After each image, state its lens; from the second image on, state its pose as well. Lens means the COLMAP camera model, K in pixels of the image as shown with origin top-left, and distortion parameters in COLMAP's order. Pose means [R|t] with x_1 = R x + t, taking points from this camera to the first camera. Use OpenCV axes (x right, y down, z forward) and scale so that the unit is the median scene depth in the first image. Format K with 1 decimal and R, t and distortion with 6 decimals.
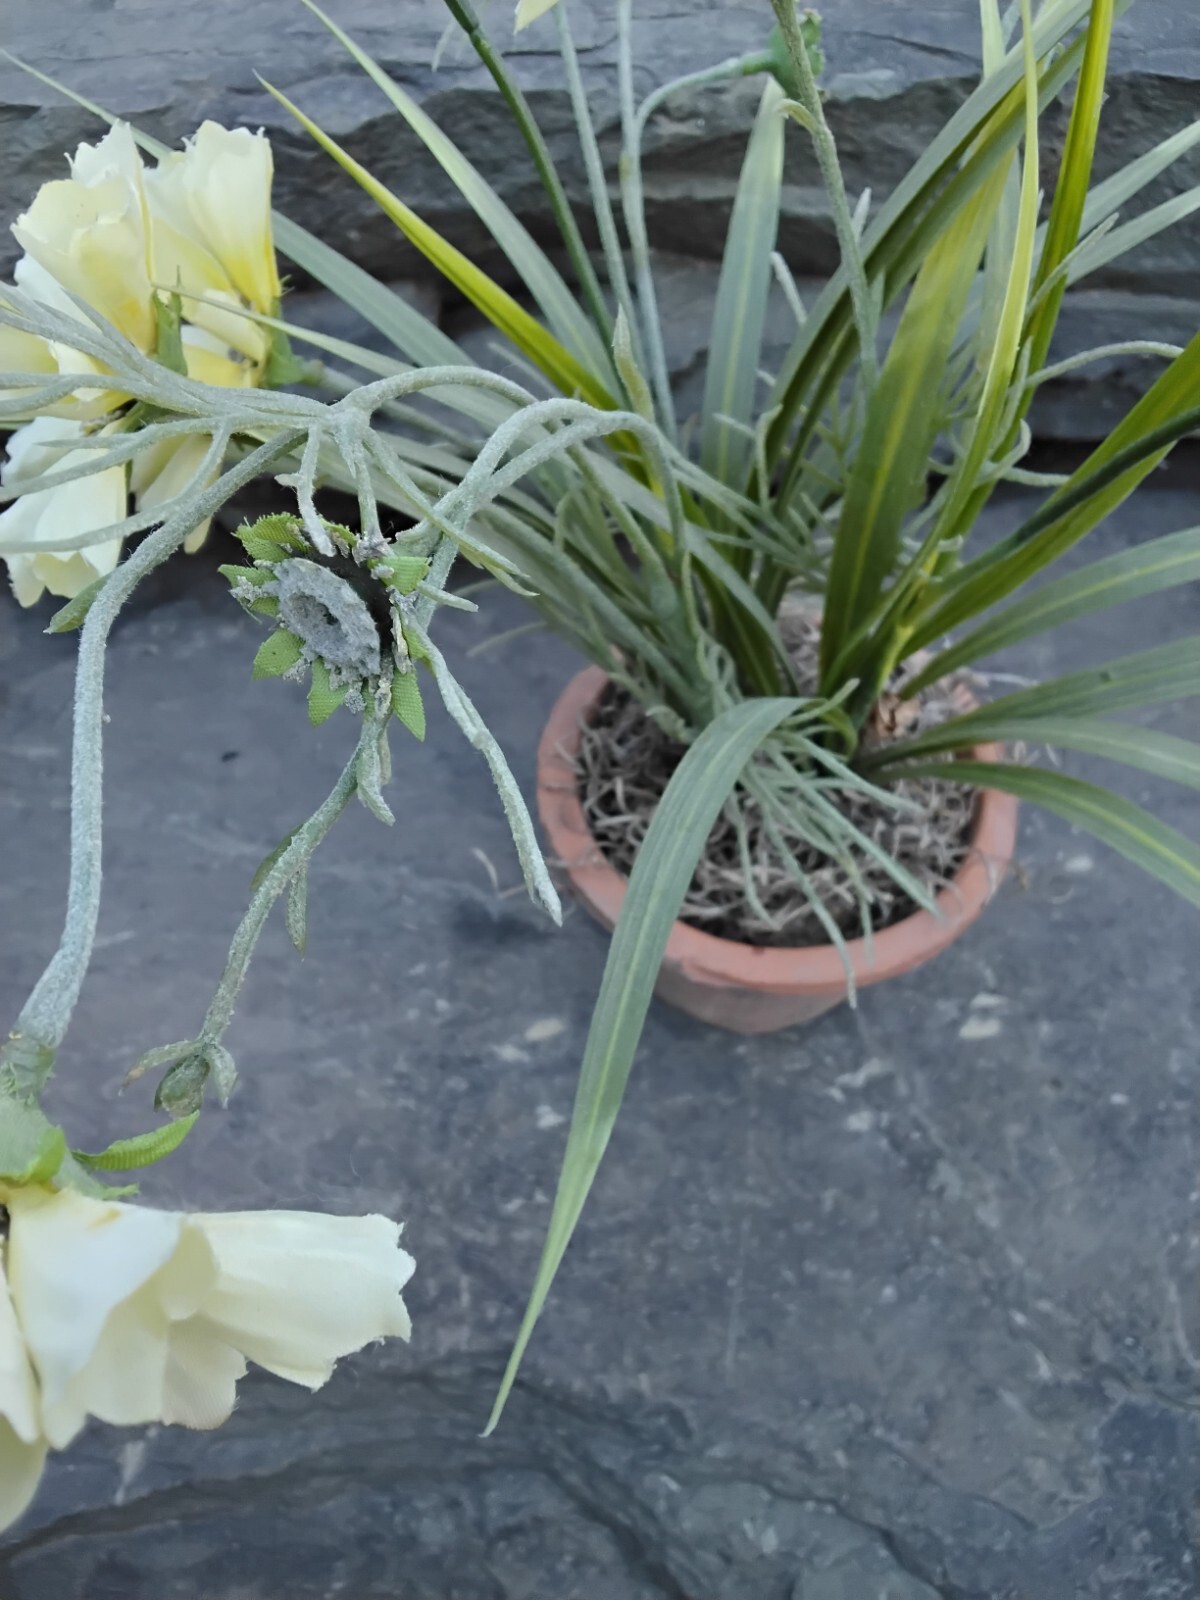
lens RADIAL K [[1298.0, 0, 592.6], [0, 1298.0, 827.9], [0, 0, 1]] dist [0.105786, -0.175998]
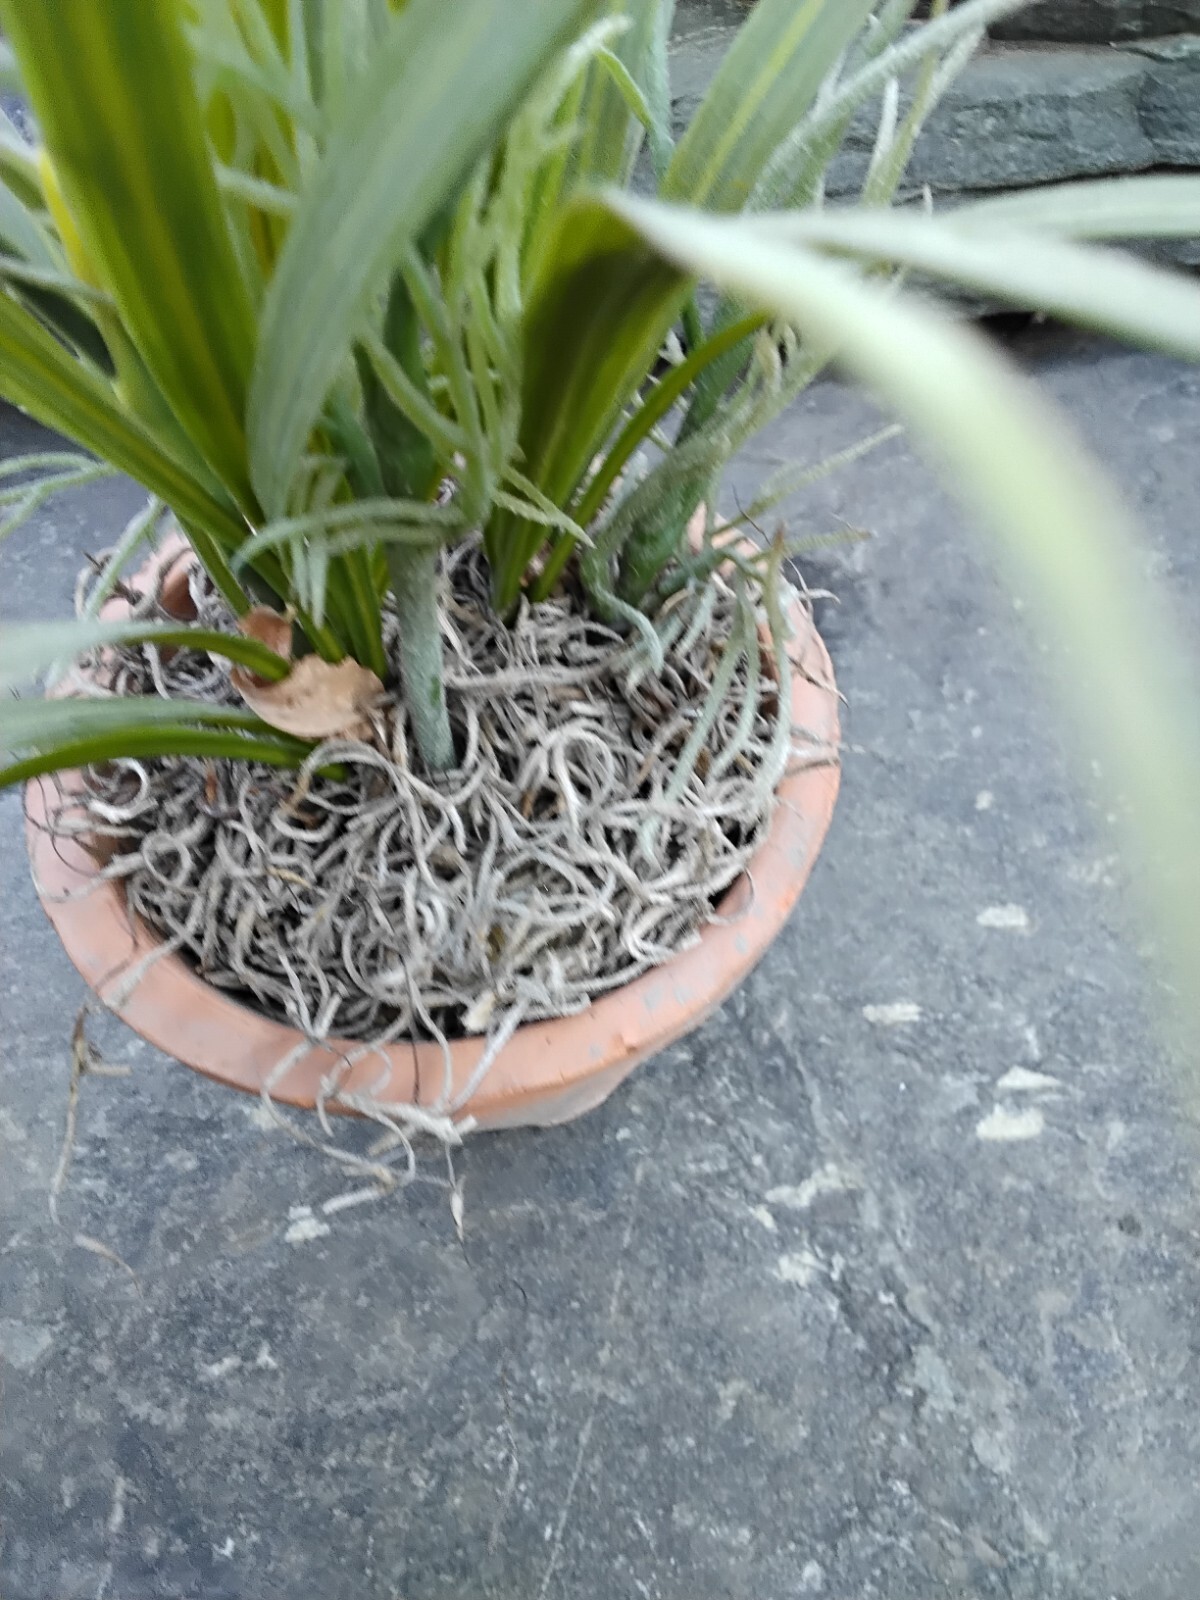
lens RADIAL K [[1298.0, 0, 582.0], [0, 1298.0, 839.1], [0, 0, 1]] dist [0.105786, -0.175998]
pose [[0.994630, 0.046053, -0.092681, 0.159023], [-0.045926, 0.998939, 0.003498, 0.027340], [0.092744, 0.000778, 0.995690, 0.394334]]
